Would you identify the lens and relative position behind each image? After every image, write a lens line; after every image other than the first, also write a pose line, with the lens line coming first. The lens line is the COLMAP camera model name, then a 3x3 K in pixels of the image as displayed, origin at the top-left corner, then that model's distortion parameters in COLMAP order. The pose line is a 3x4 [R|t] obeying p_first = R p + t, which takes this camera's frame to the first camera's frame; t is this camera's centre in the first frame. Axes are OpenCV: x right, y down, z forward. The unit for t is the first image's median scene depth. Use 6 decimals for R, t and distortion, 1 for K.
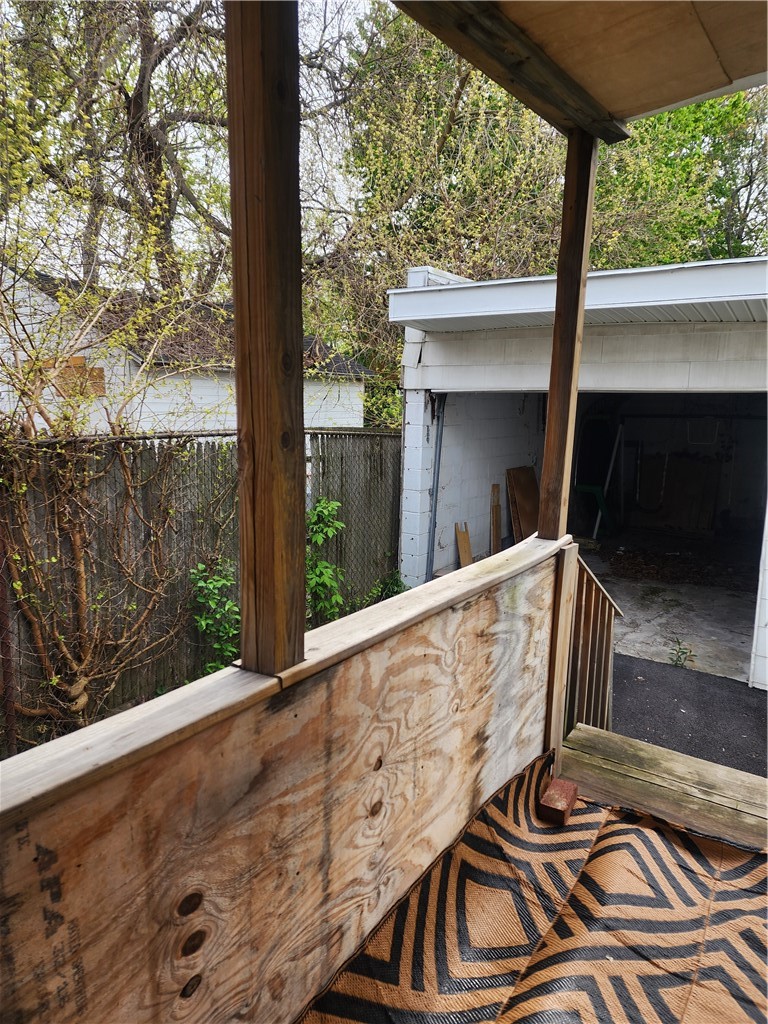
lens RADIAL K [[682.7, 0, 382.3], [0, 682.7, 508.2], [0, 0, 1]] dist [0.057343, -0.060343]
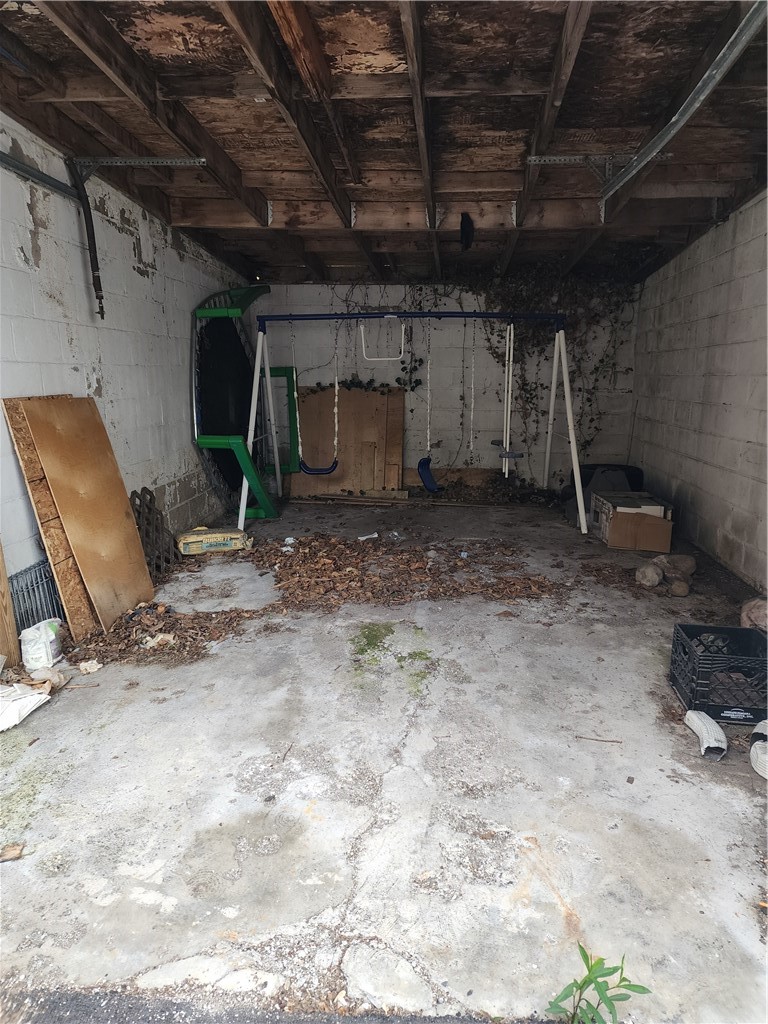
lens RADIAL K [[682.7, 0, 382.3], [0, 682.7, 508.2], [0, 0, 1]] dist [0.057343, -0.060343]
pose [[0.872050, -0.121594, 0.474072, 0.161274], [0.102177, 0.992533, 0.066621, 0.002091], [-0.478633, -0.009658, 0.877962, 0.499366]]
